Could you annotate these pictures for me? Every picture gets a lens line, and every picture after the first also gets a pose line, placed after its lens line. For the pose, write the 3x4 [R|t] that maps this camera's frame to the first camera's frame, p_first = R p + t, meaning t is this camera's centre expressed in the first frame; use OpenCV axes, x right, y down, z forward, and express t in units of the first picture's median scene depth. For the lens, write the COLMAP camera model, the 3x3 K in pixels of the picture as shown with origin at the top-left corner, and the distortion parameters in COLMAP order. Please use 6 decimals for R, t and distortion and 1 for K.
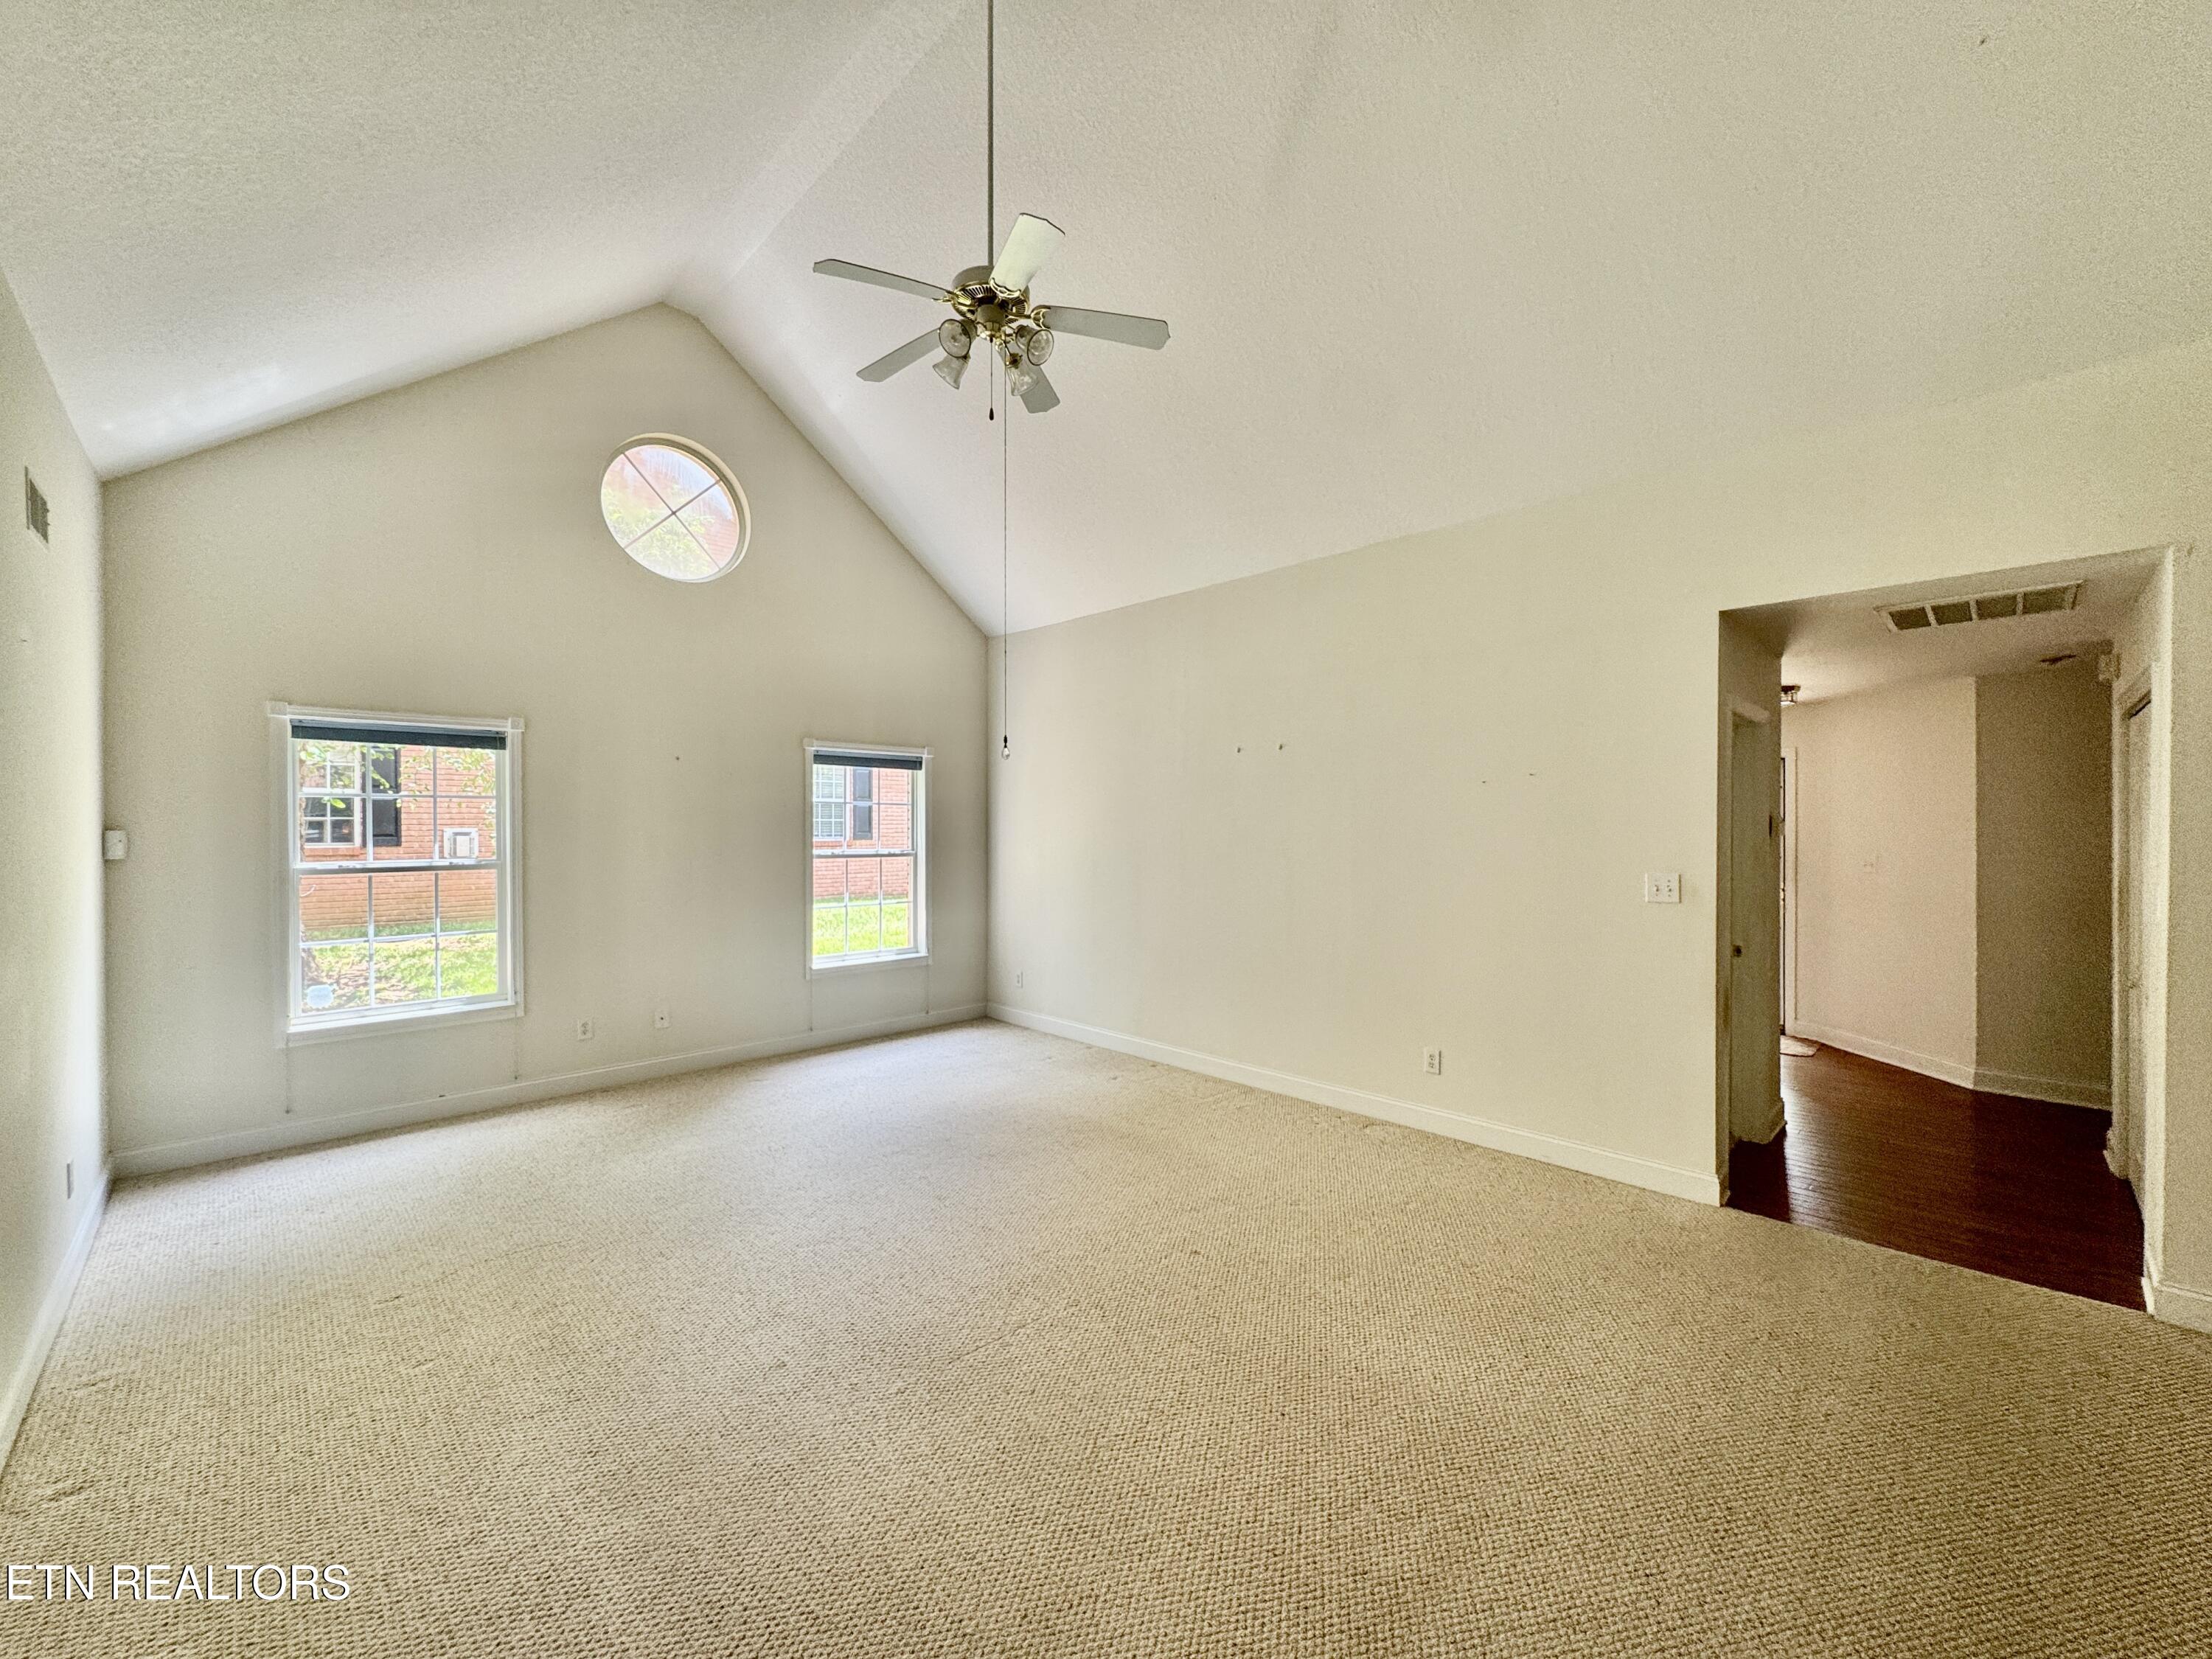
lens RADIAL K [[870.5, 0, 1077.9], [0, 870.5, 828.8], [0, 0, 1]] dist [0.003841, 0.000085]
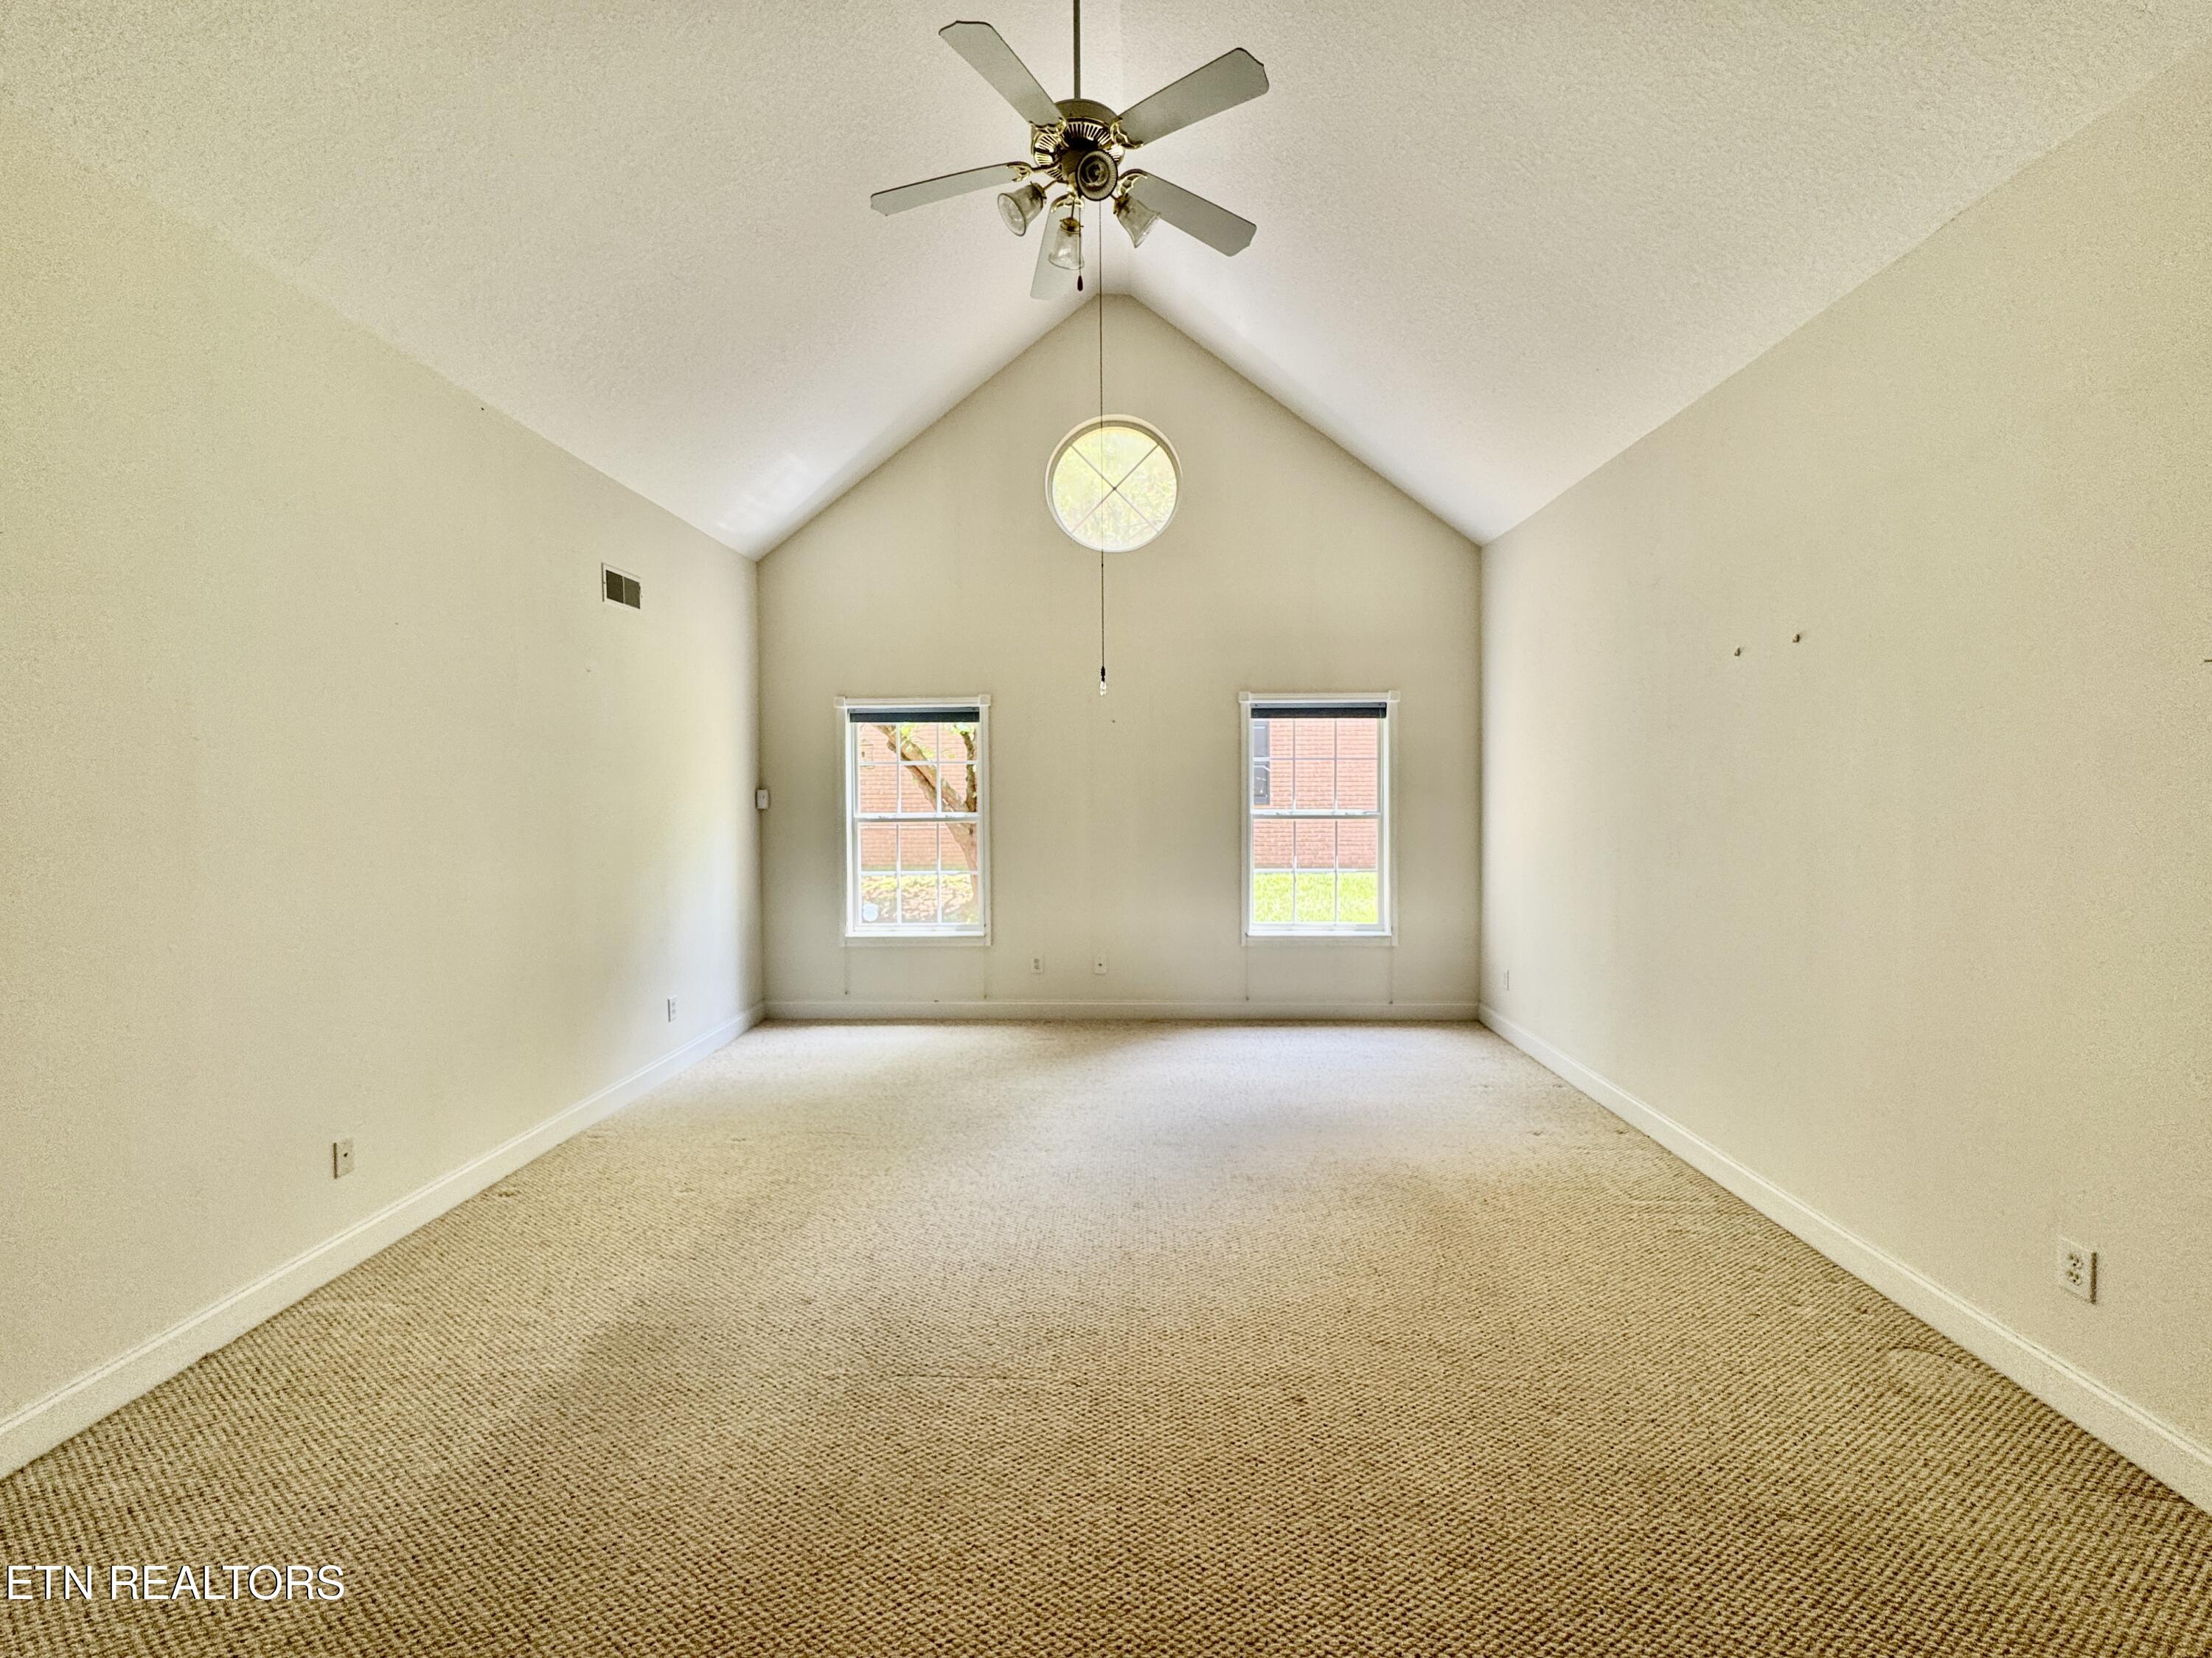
lens RADIAL K [[885.4, 0, 1099.2], [0, 885.4, 813.3], [0, 0, 1]] dist [-0.002917, 0.000464]
pose [[0.710135, 0.016663, -0.703869, 0.303678], [0.003683, 0.999618, 0.027380, 0.001637], [0.704056, -0.022036, 0.709802, 0.240707]]
